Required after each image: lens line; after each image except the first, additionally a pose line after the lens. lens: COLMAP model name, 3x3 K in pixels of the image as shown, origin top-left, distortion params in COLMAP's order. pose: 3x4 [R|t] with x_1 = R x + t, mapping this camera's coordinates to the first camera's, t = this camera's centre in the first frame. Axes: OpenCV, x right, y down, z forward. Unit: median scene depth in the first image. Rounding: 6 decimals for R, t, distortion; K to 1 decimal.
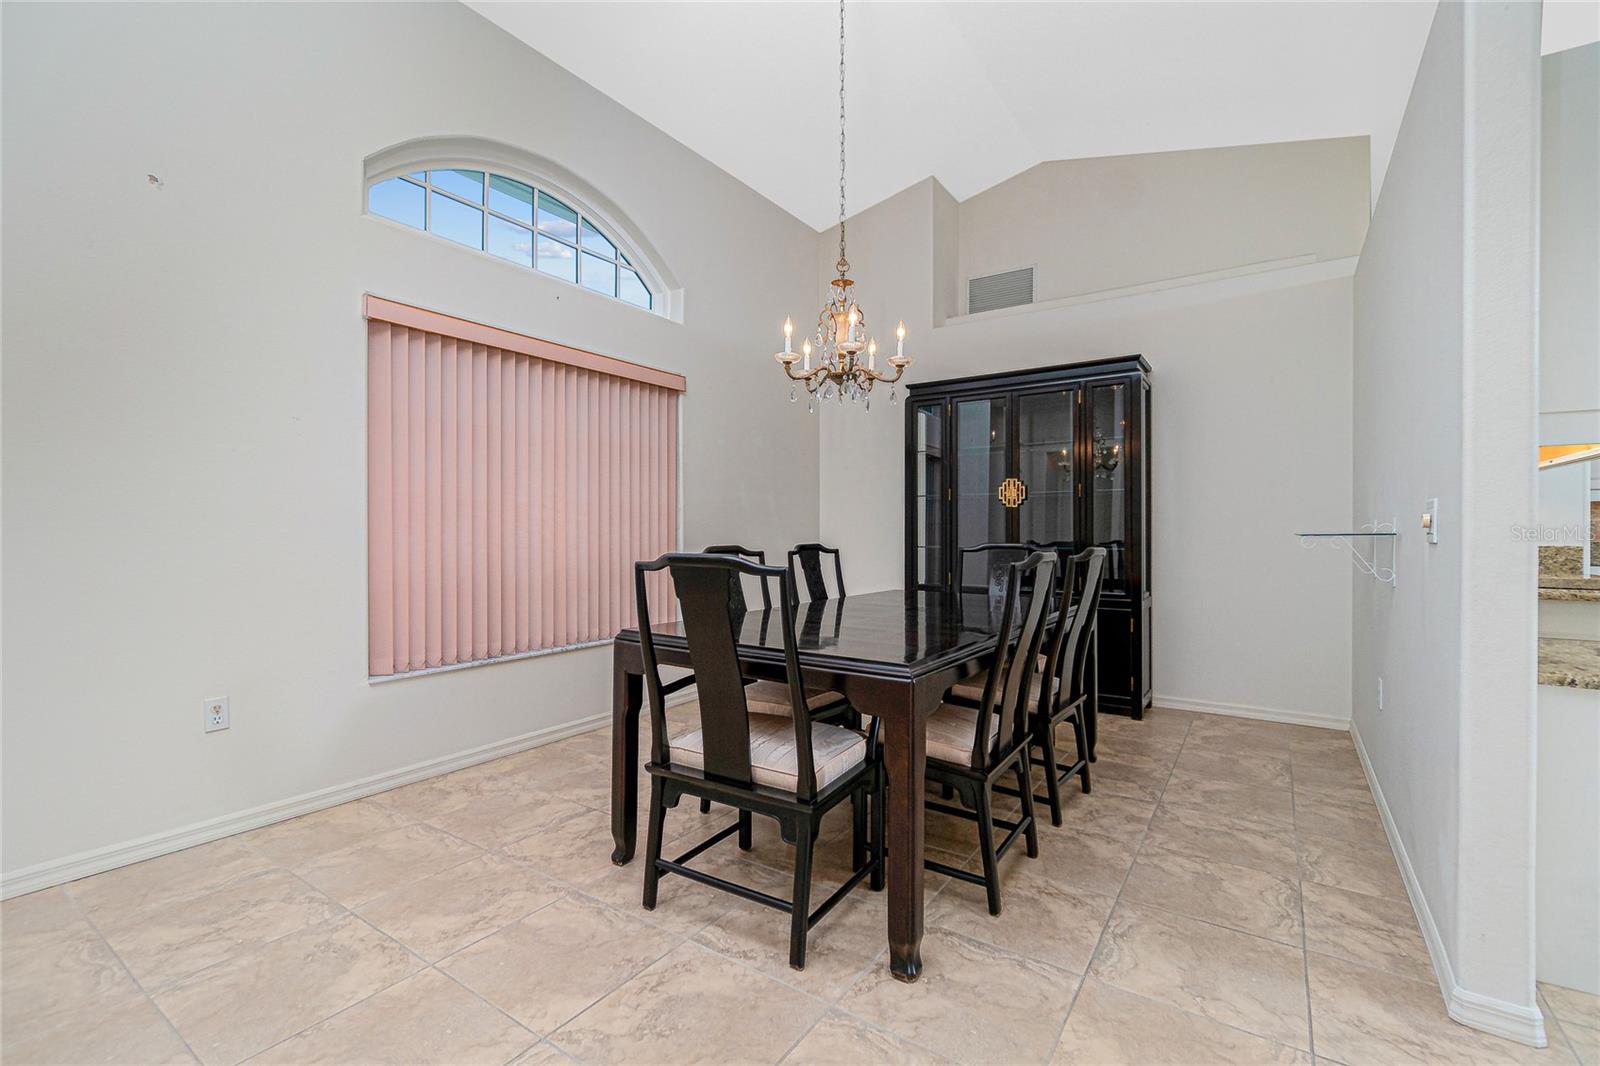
lens RADIAL K [[705.0, 0, 797.3], [0, 705.0, 534.6], [0, 0, 1]] dist [0.000620, -0.000244]
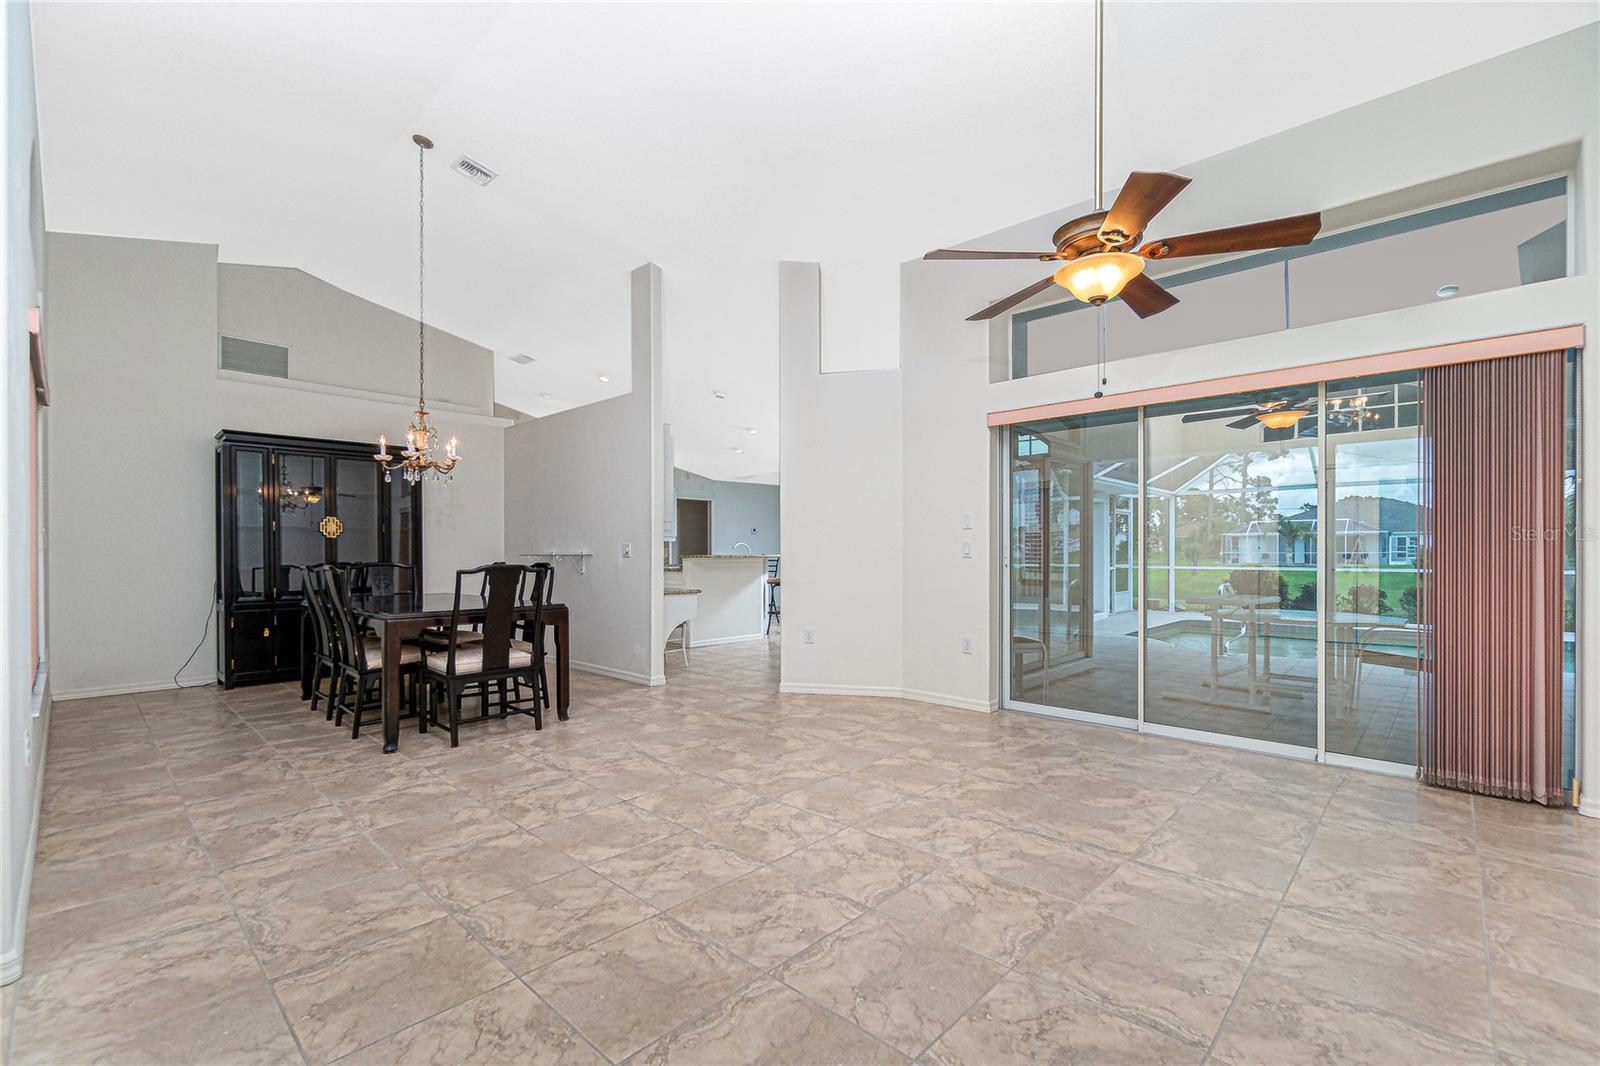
lens RADIAL K [[685.8, 0, 776.2], [0, 685.8, 537.1], [0, 0, 1]] dist [-0.020767, 0.008459]
pose [[0.162058, 0.024277, 0.986483, -1.848152], [0.006897, 0.999645, -0.025734, 0.001582], [-0.986757, 0.010974, 0.161833, -0.181793]]
